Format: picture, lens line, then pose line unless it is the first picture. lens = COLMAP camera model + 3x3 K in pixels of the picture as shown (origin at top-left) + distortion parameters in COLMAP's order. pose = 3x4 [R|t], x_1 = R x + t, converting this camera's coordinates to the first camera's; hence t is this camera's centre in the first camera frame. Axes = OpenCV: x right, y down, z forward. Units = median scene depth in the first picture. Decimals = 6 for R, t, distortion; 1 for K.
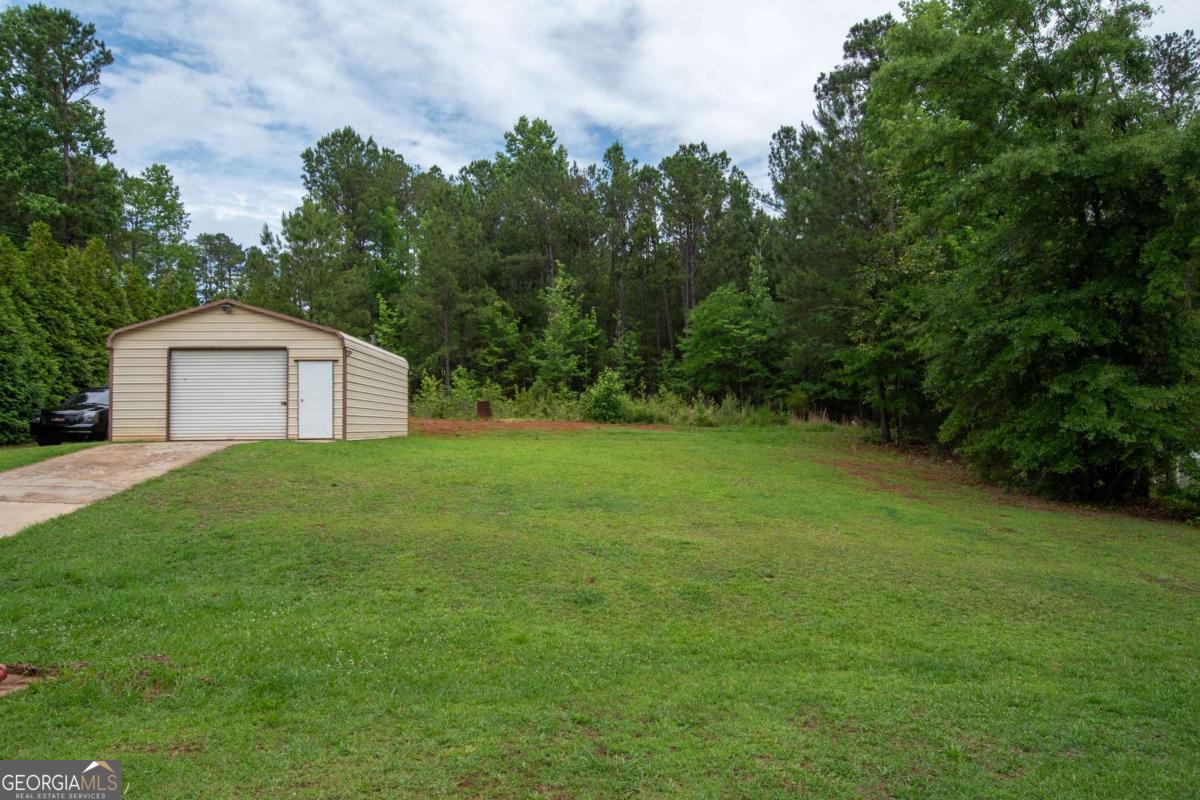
lens RADIAL K [[770.9, 0, 600.0], [0, 770.9, 400.0], [0, 0, 1]] dist [-0.000473, -0.000953]
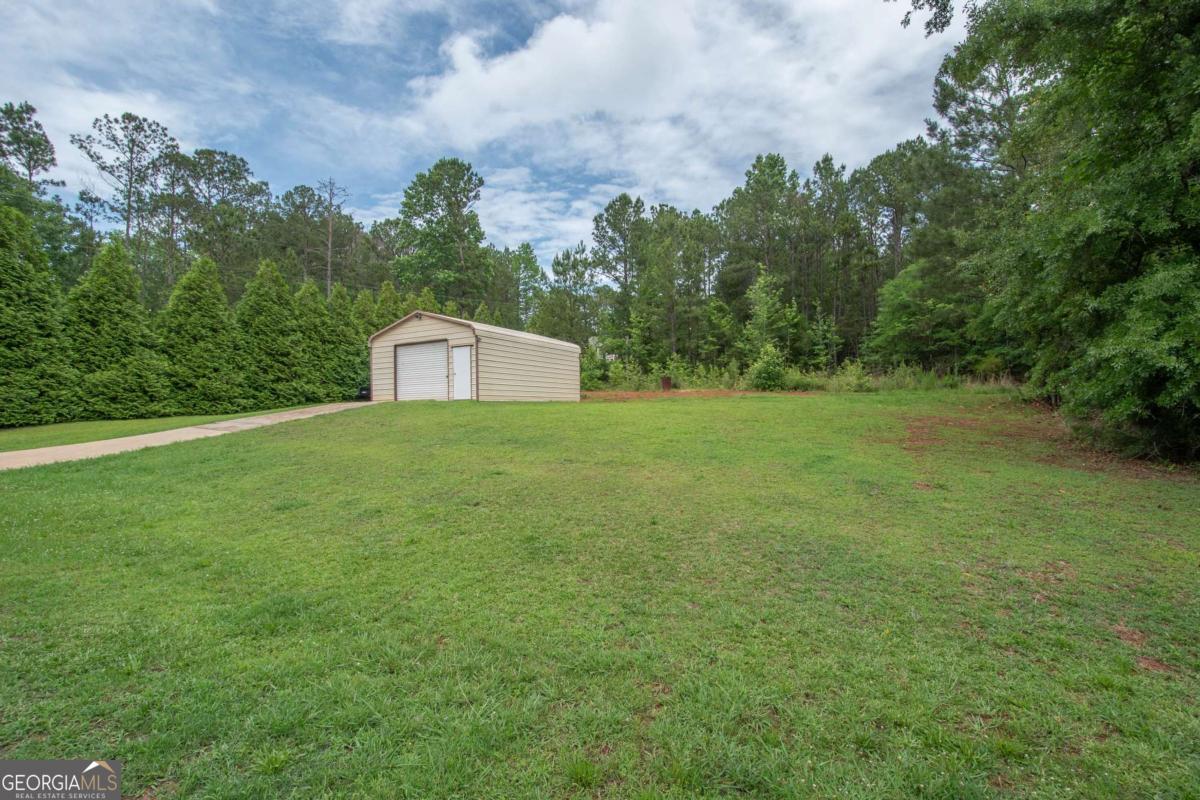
lens RADIAL K [[533.5, 0, 602.4], [0, 533.5, 413.1], [0, 0, 1]] dist [0.020182, -0.026992]
pose [[0.847073, -0.006939, -0.531432, 0.226748], [0.028856, 0.999040, 0.032950, 0.028505], [0.530693, -0.043246, 0.846460, 0.160918]]
